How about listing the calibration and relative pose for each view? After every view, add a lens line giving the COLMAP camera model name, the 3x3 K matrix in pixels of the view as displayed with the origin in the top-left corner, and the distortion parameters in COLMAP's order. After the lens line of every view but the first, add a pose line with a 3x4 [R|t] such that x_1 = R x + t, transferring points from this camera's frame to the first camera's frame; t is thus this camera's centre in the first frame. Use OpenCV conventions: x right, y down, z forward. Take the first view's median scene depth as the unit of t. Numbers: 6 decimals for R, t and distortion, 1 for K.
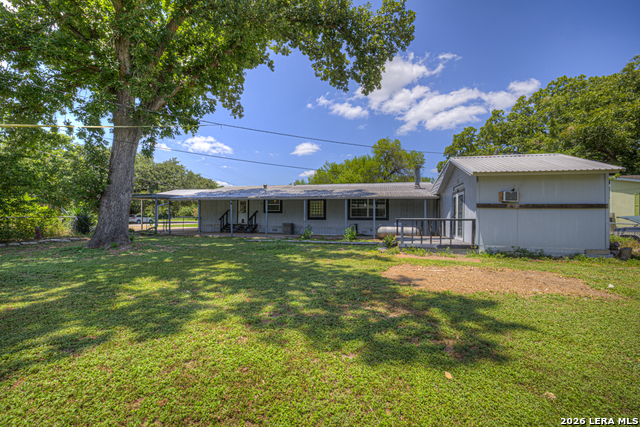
lens RADIAL K [[296.7, 0, 313.5], [0, 296.7, 216.8], [0, 0, 1]] dist [-0.028724, 0.000809]
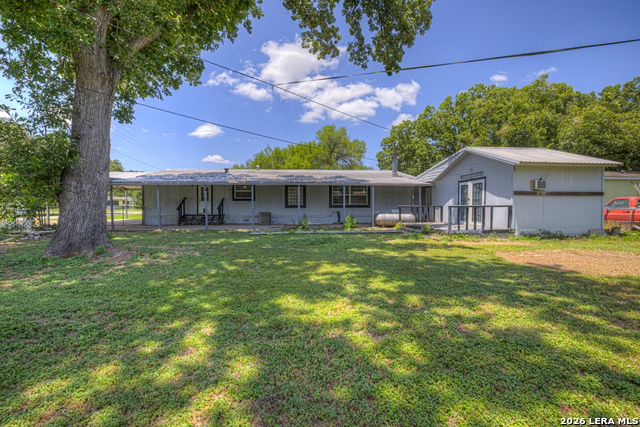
lens RADIAL K [[297.5, 0, 314.5], [0, 297.5, 217.8], [0, 0, 1]] dist [-0.014455, -0.000956]
pose [[0.941967, -0.024977, 0.334775, -0.235346], [0.009141, 0.998767, 0.048796, -0.003310], [-0.335581, -0.042904, 0.941034, 0.104748]]
